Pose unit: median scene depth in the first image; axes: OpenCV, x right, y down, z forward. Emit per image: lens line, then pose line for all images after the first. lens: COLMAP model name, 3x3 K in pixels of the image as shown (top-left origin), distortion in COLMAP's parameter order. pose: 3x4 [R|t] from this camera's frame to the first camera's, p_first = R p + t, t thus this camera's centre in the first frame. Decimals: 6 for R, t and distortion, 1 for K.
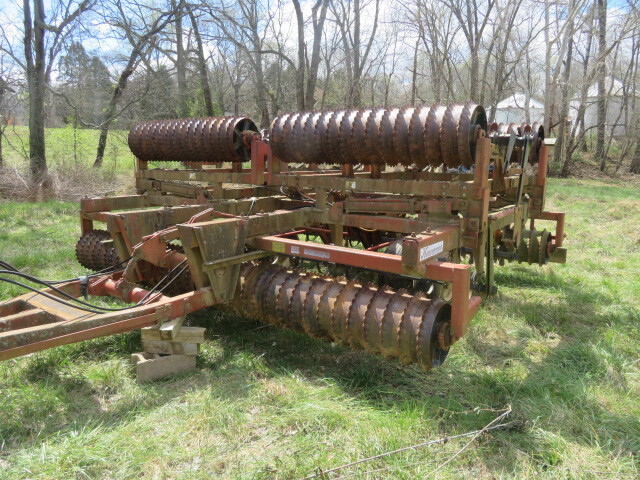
lens RADIAL K [[460.5, 0, 322.3], [0, 460.5, 238.7], [0, 0, 1]] dist [-0.001417, -0.020155]
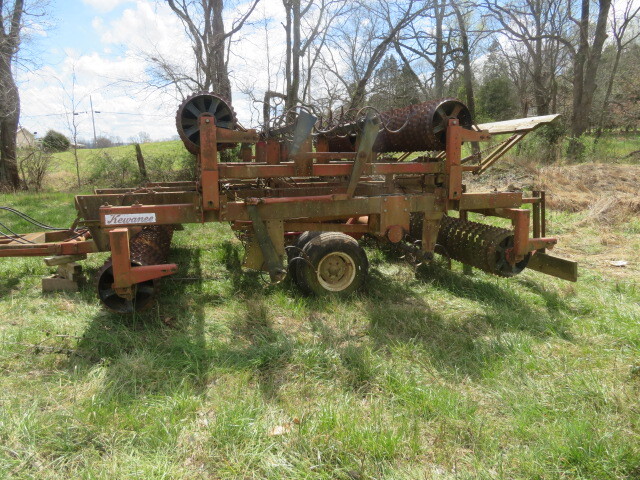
lens RADIAL K [[460.5, 0, 315.5], [0, 460.5, 239.8], [0, 0, 1]] dist [-0.001417, -0.020155]
pose [[0.778919, 0.090408, -0.620574, 0.151297], [-0.088882, 0.995480, 0.033466, -0.000480], [0.620795, 0.029091, 0.783433, 0.036433]]
